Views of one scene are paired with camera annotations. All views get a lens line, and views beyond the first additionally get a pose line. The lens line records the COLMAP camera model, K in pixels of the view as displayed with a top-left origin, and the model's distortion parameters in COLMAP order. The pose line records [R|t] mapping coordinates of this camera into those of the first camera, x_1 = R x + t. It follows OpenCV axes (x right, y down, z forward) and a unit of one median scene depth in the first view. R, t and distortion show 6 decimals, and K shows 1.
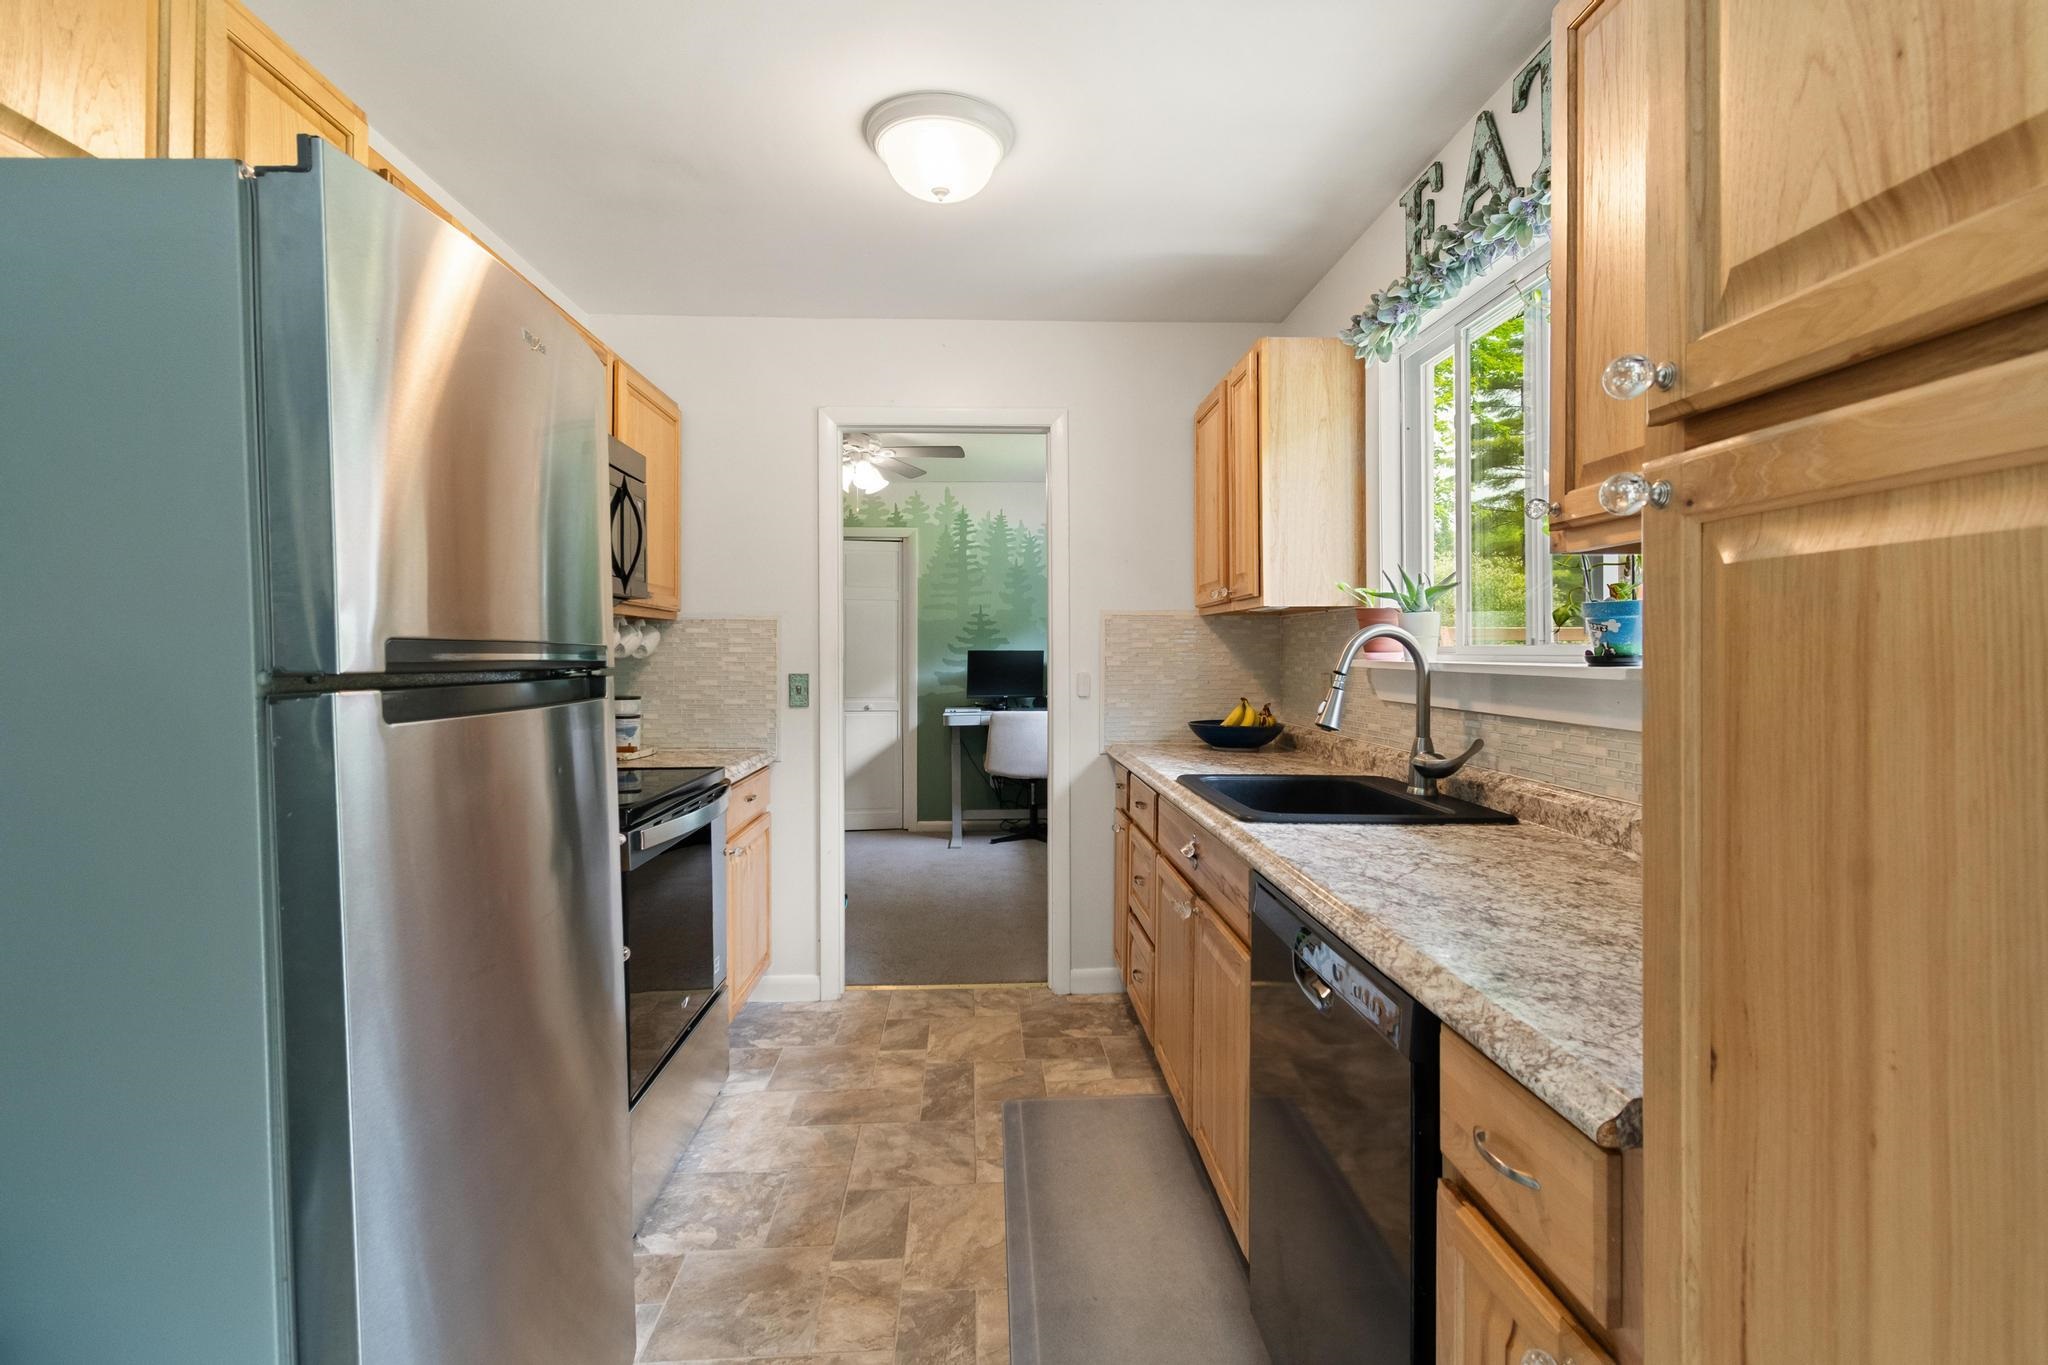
lens RADIAL K [[939.0, 0, 1027.2], [0, 939.0, 673.7], [0, 0, 1]] dist [0.004858, -0.000633]
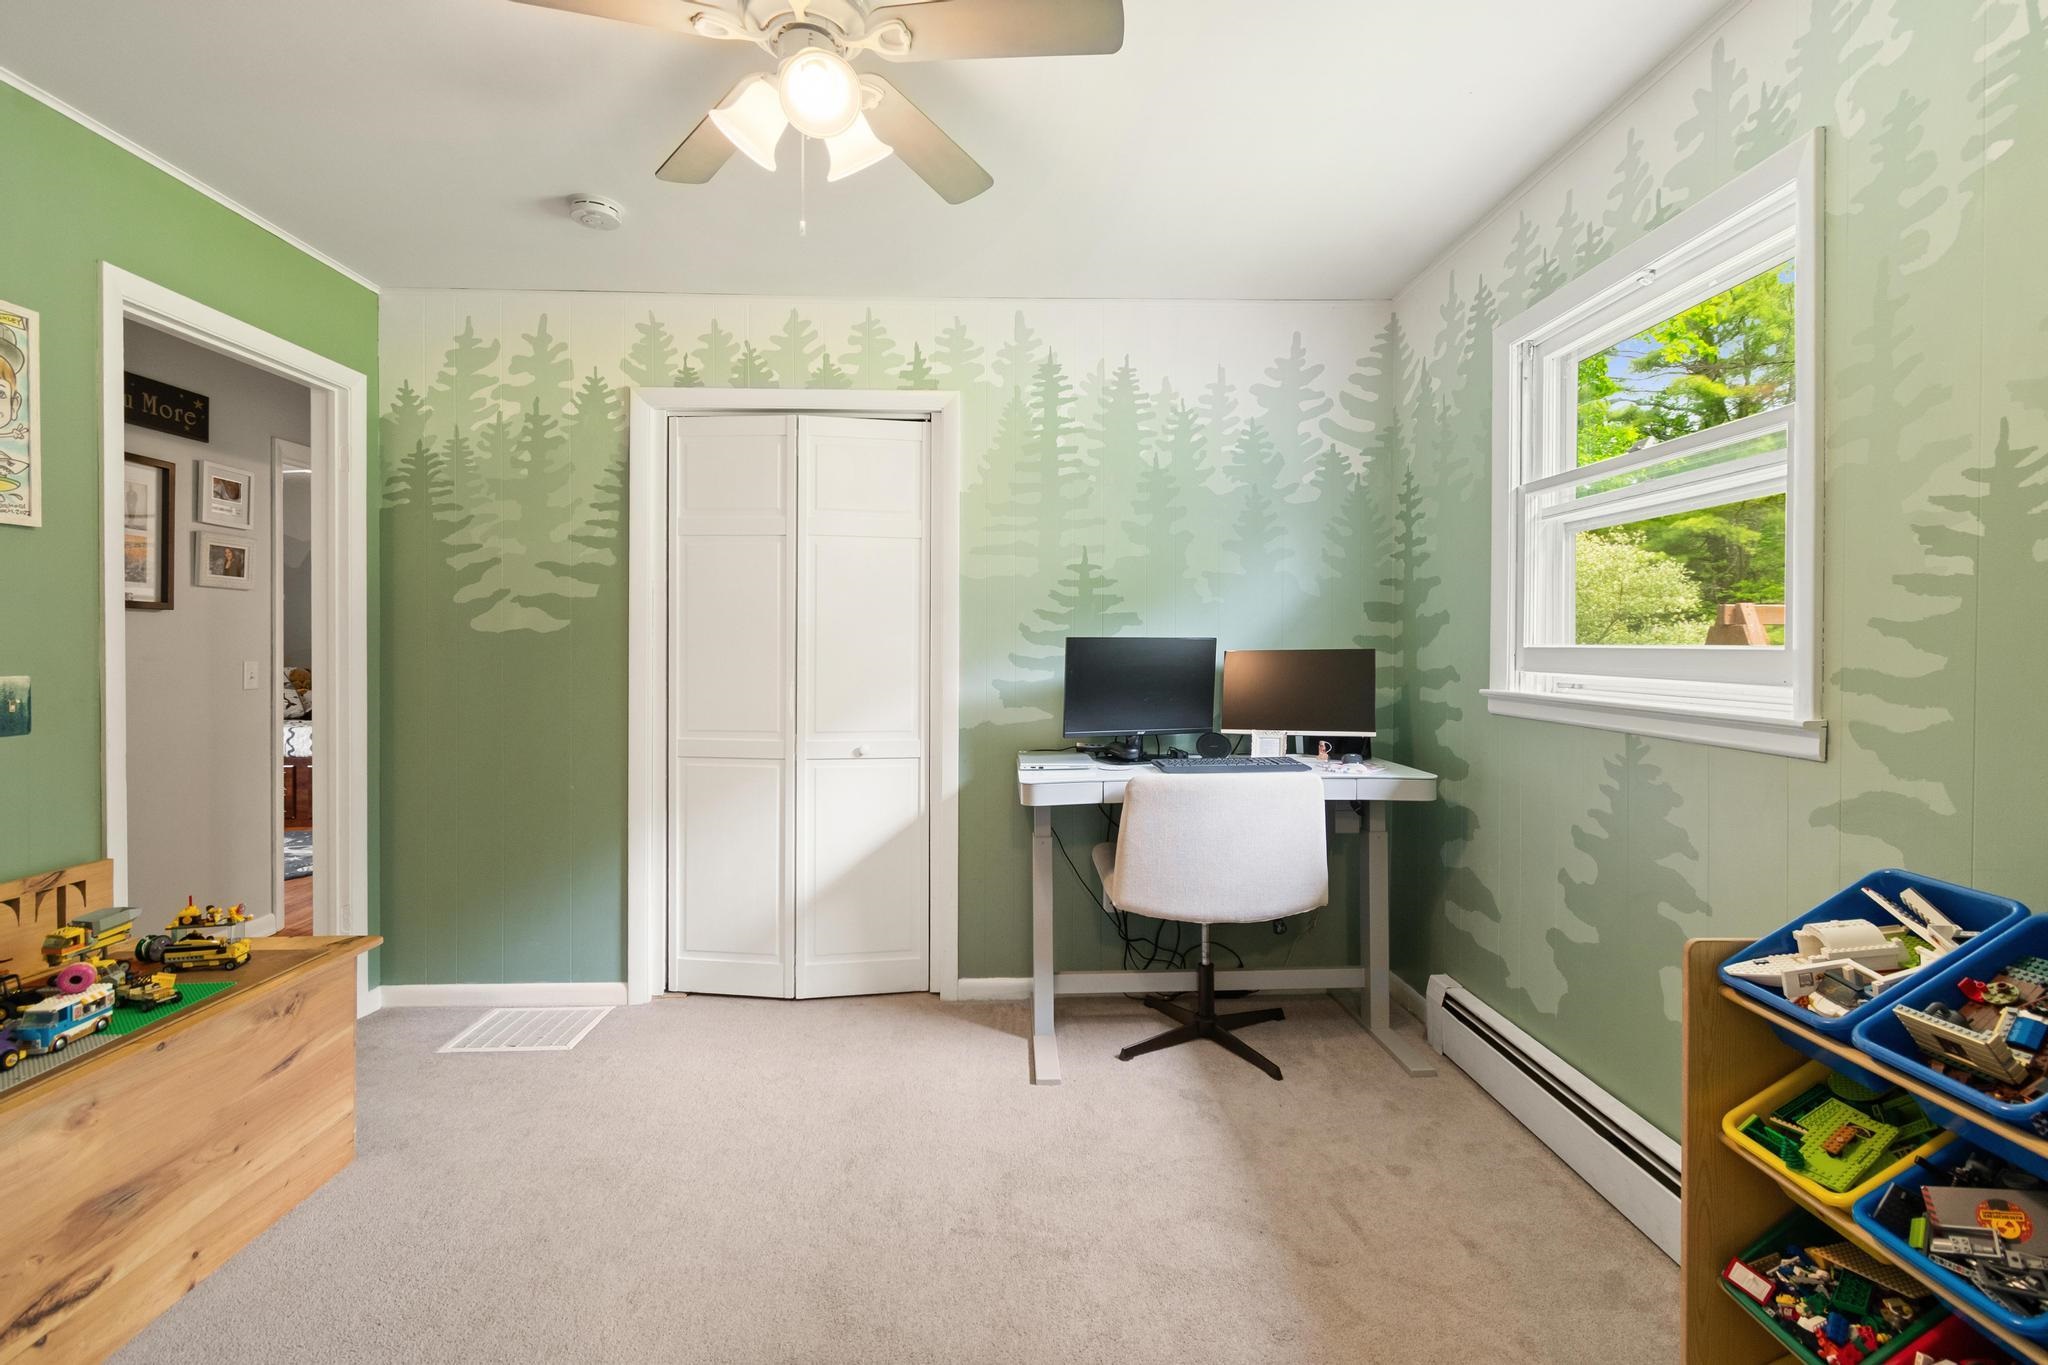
lens RADIAL K [[939.0, 0, 1022.3], [0, 939.0, 682.8], [0, 0, 1]] dist [0.004858, -0.000633]
pose [[0.998842, 0.001330, -0.048088, -0.059432], [-0.001268, 0.999998, 0.001322, -0.001490], [0.048089, -0.001260, 0.998842, 0.502999]]
